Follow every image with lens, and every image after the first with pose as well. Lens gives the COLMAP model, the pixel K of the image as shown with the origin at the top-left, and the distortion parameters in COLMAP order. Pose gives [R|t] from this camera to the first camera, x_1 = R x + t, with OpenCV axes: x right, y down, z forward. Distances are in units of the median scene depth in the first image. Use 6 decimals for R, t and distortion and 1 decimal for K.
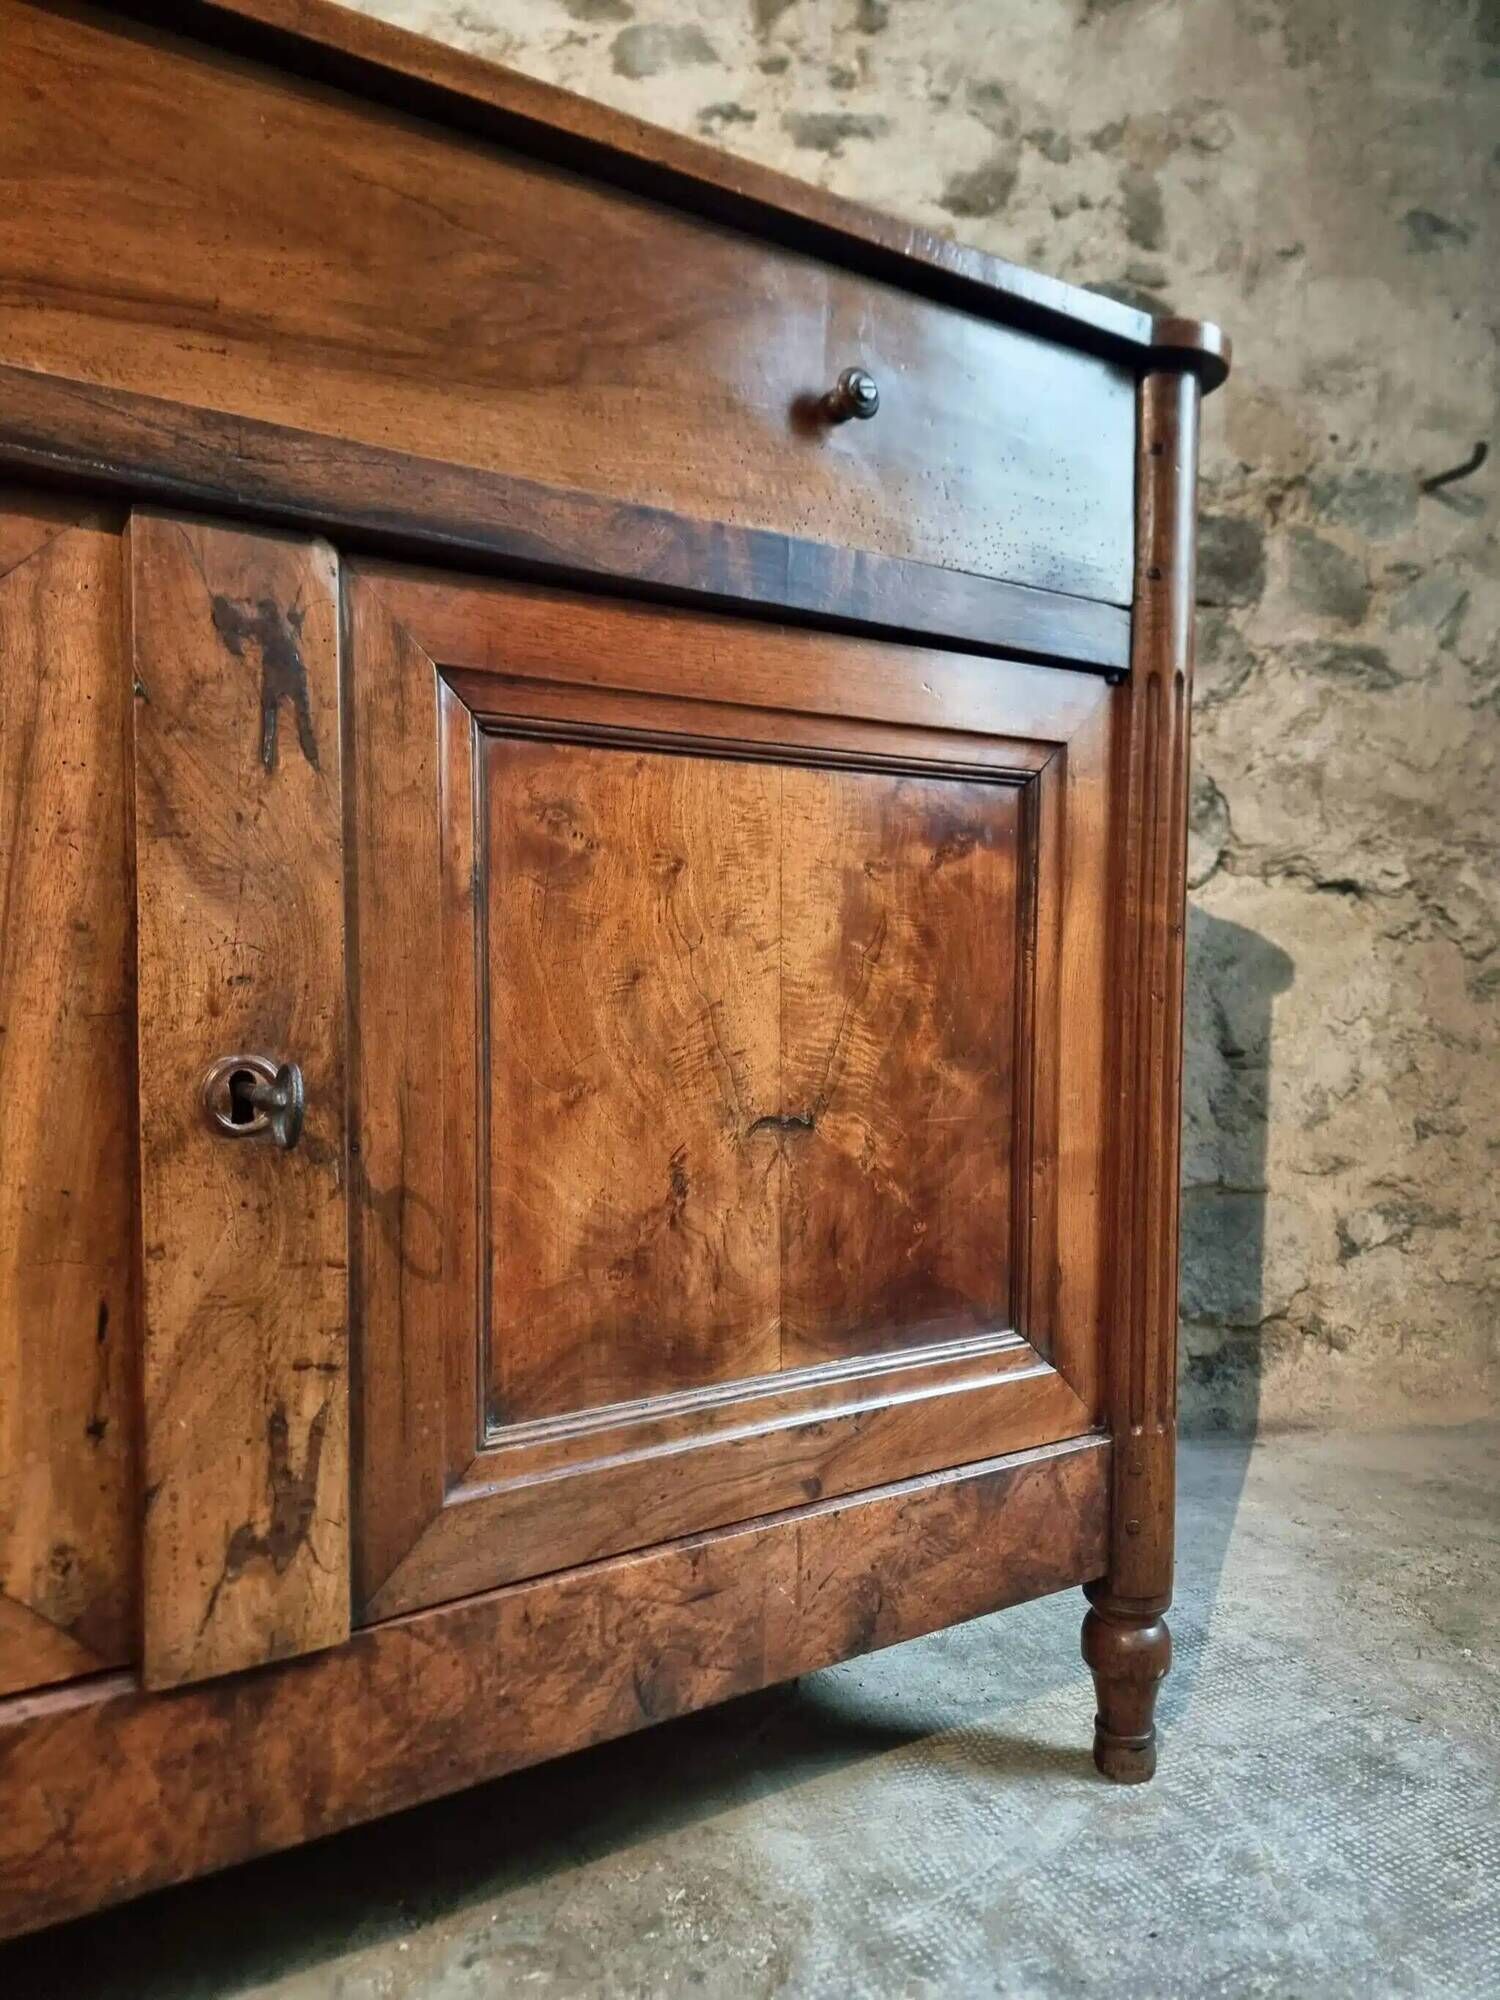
lens RADIAL K [[1393.7, 0, 737.2], [0, 1393.7, 1024.7], [0, 0, 1]] dist [0.059995, -0.052162]
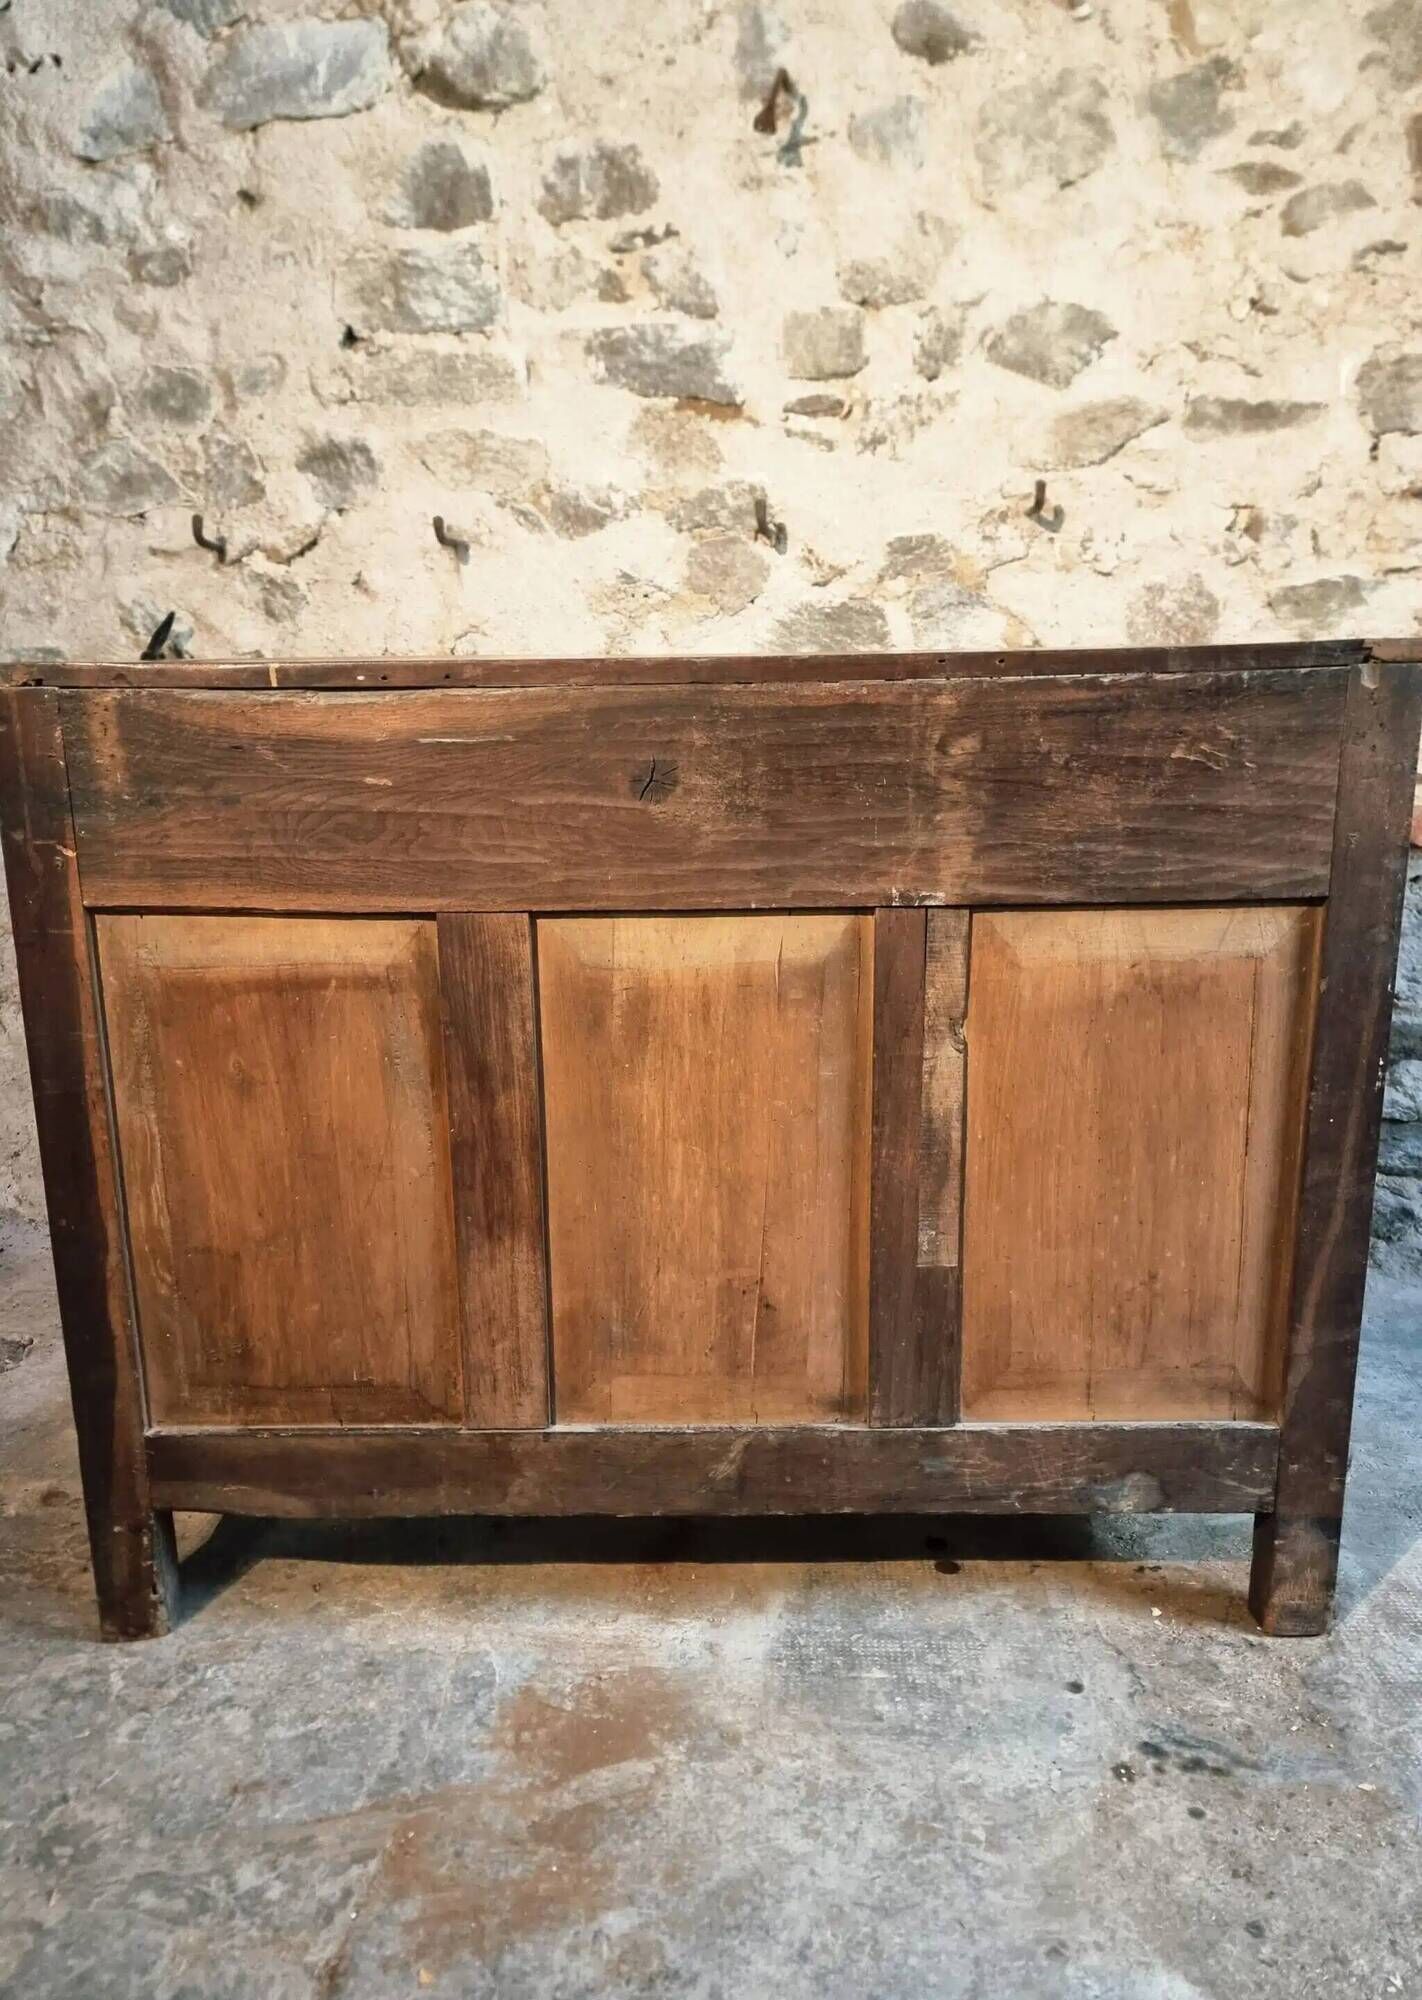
lens RADIAL K [[1417.2, 0, 672.7], [0, 1417.2, 996.2], [0, 0, 1]] dist [0.061228, -0.054648]
pose [[0.916441, 0.063896, -0.395035, -0.059918], [0.009589, 0.983380, 0.181305, -0.421310], [0.400054, -0.169944, 0.900598, -0.802829]]
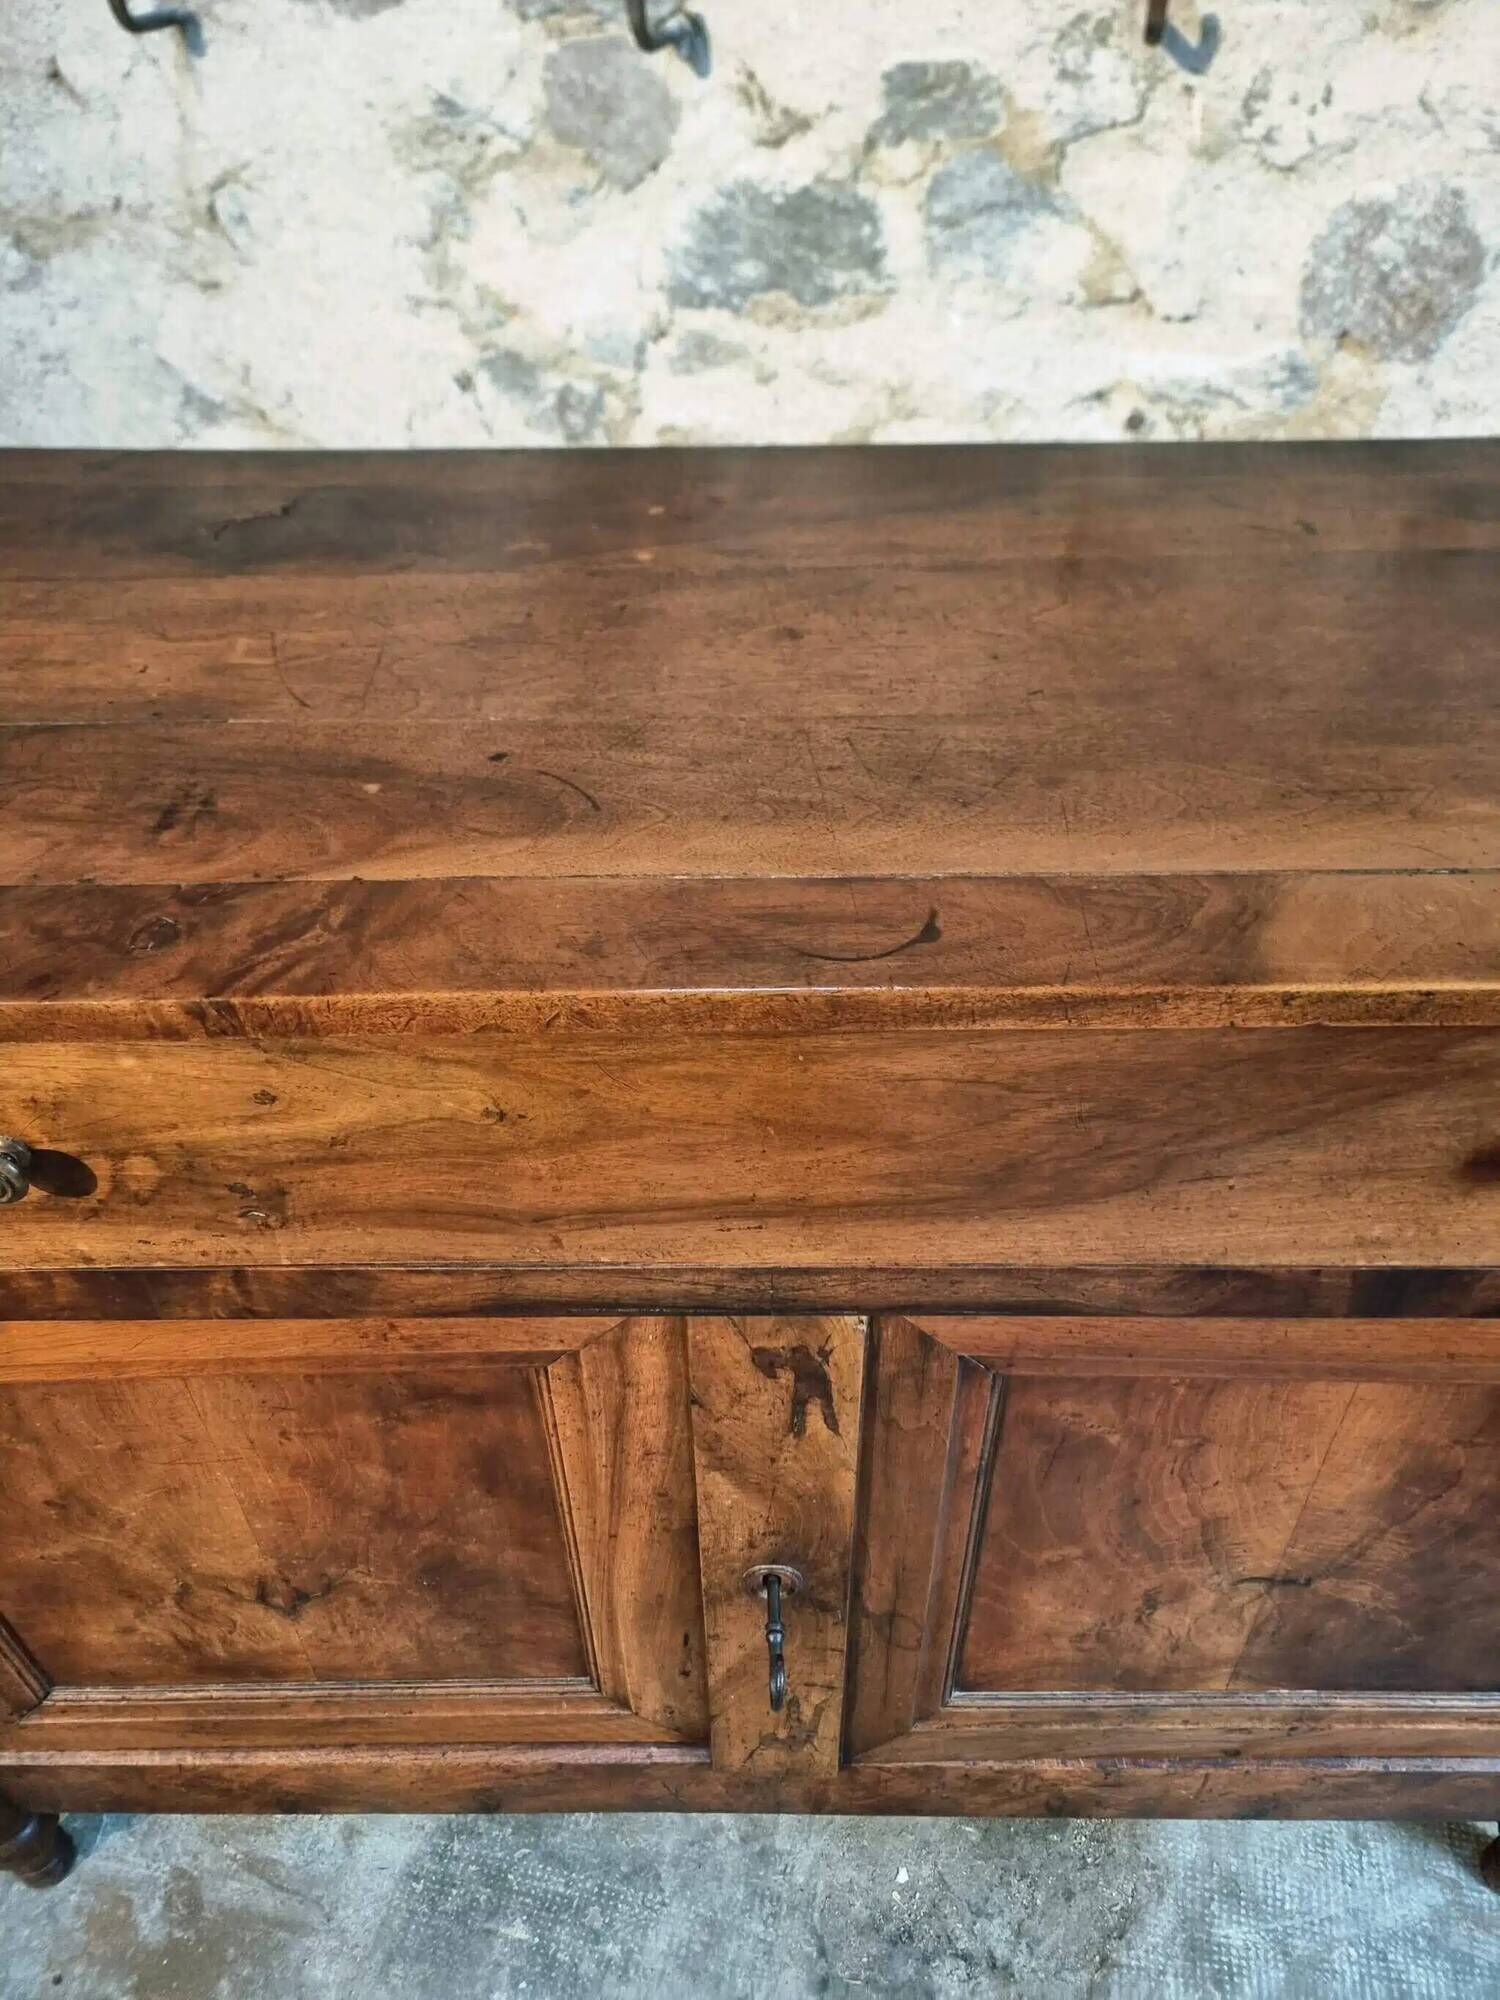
lens RADIAL K [[1420.5, 0, 748.5], [0, 1420.5, 1007.1], [0, 0, 1]] dist [0.043534, -0.049434]
pose [[0.831507, 0.346813, -0.433954, 0.019485], [-0.002072, 0.783107, 0.621884, -0.866443], [0.555510, -0.516202, 0.651878, 0.274870]]
